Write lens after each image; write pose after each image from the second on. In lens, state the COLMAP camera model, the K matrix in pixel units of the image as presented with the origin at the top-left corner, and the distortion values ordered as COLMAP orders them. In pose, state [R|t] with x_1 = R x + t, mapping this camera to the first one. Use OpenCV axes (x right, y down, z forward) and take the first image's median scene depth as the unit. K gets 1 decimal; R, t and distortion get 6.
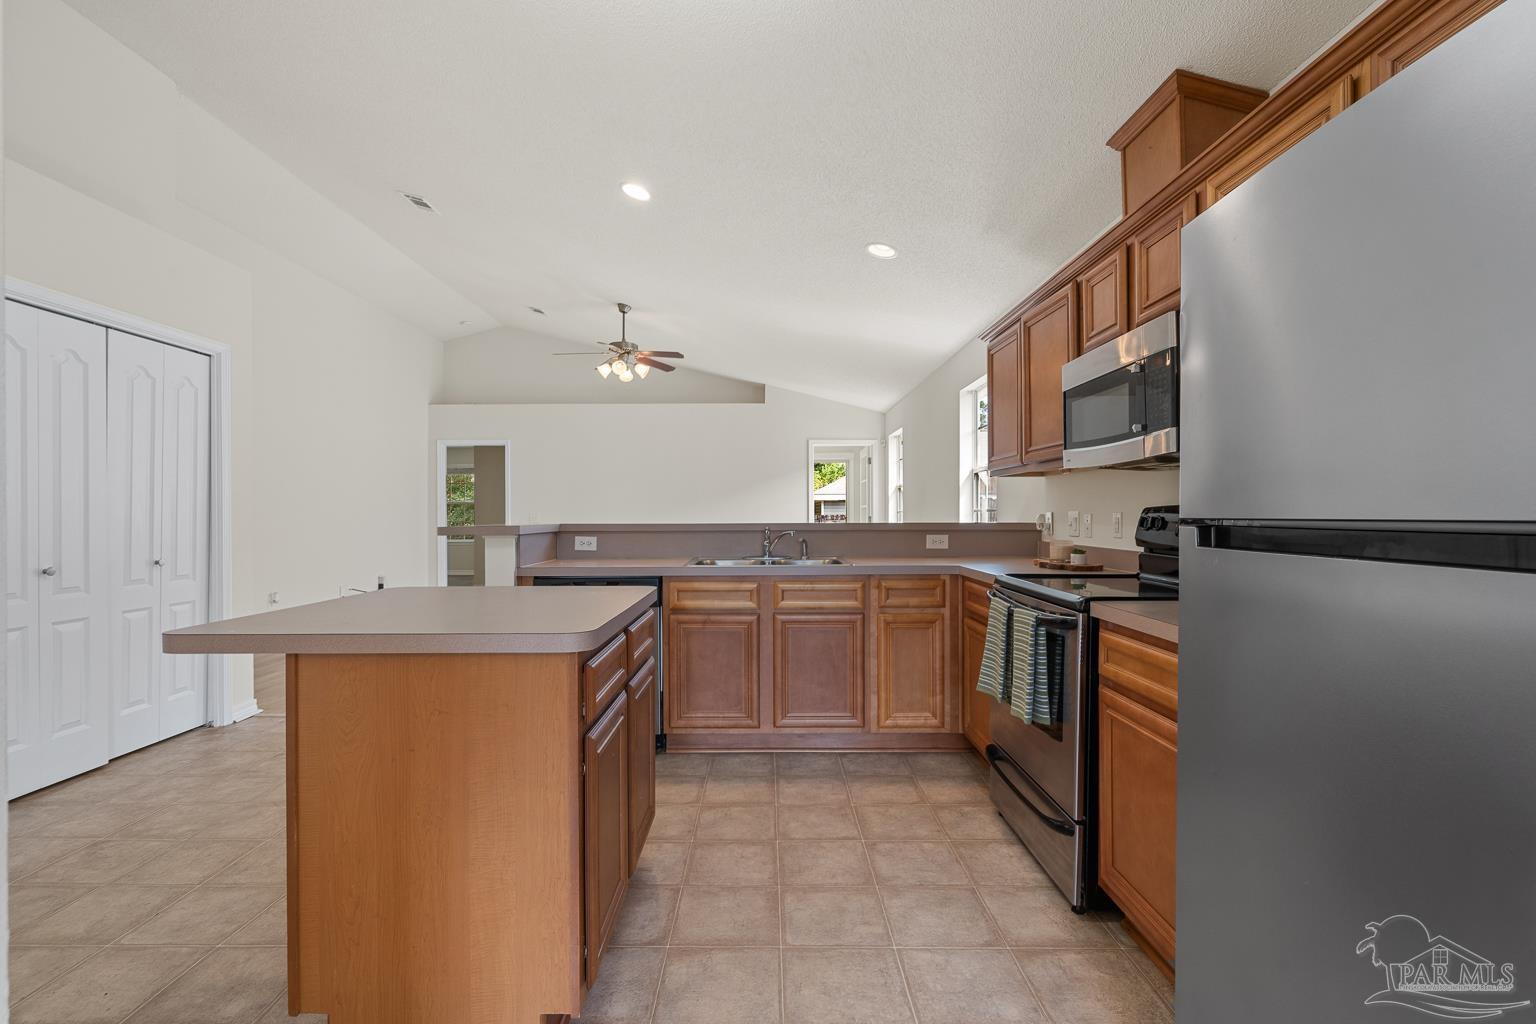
lens RADIAL K [[696.9, 0, 760.7], [0, 696.9, 513.4], [0, 0, 1]] dist [-0.004639, 0.000579]
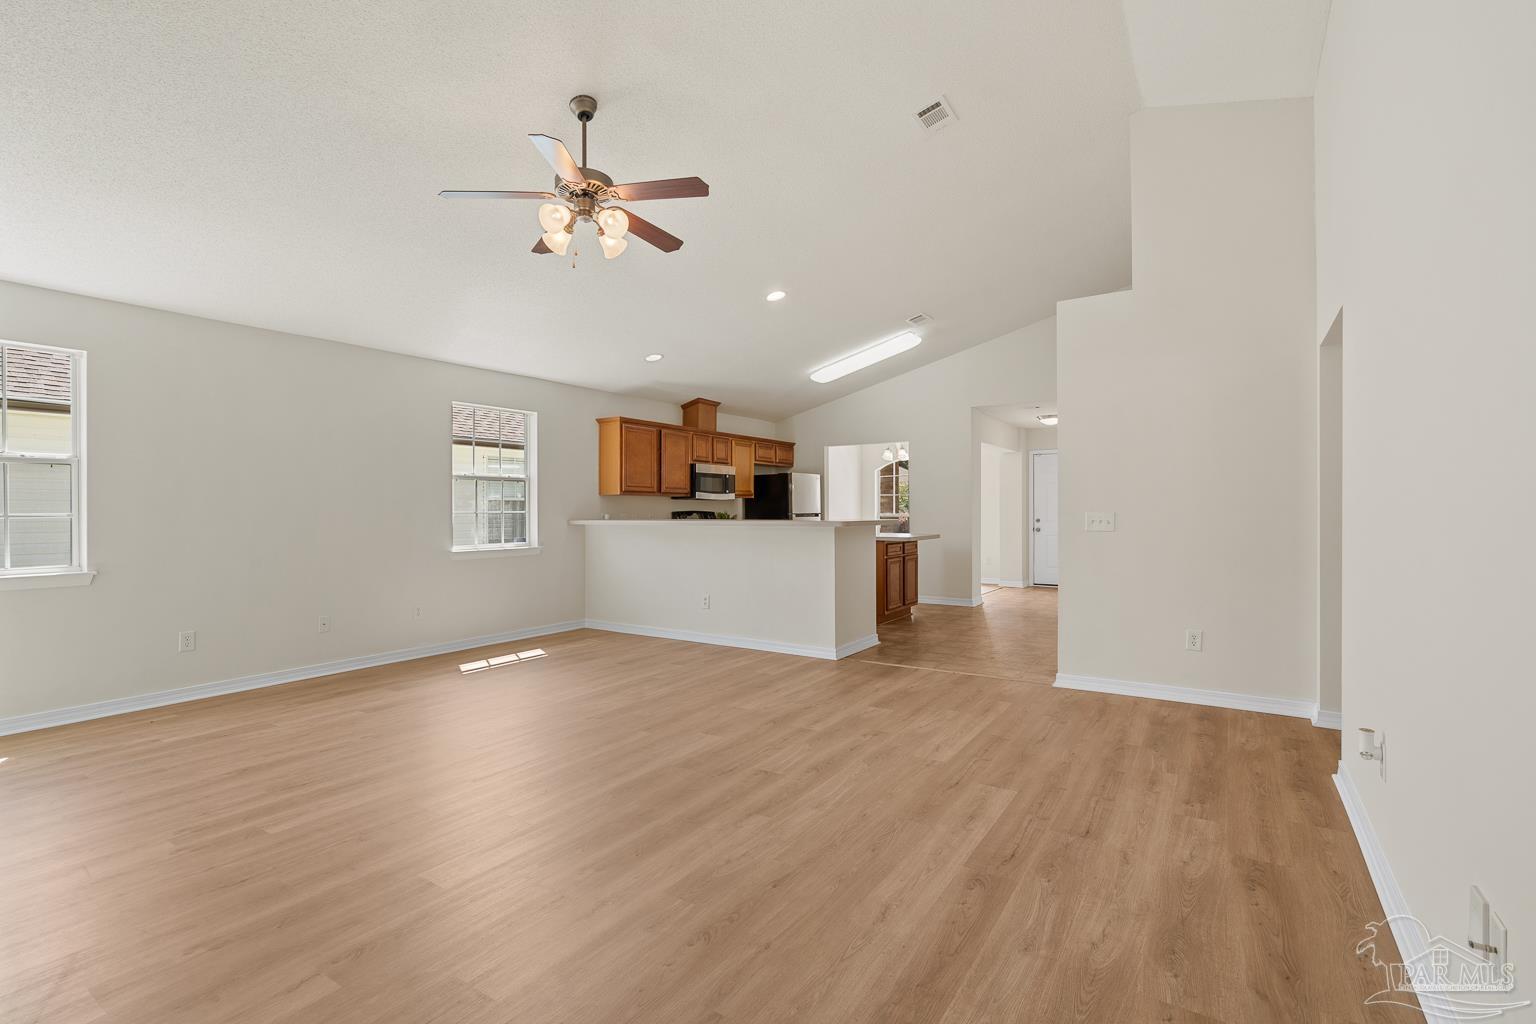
lens RADIAL K [[707.6, 0, 762.3], [0, 707.6, 516.7], [0, 0, 1]] dist [-0.002130, 0.000545]
pose [[-0.836411, 0.000958, 0.548101, -1.175380], [0.005513, 0.999963, 0.006665, -0.003861], [-0.548075, 0.008596, -0.836385, 2.740766]]
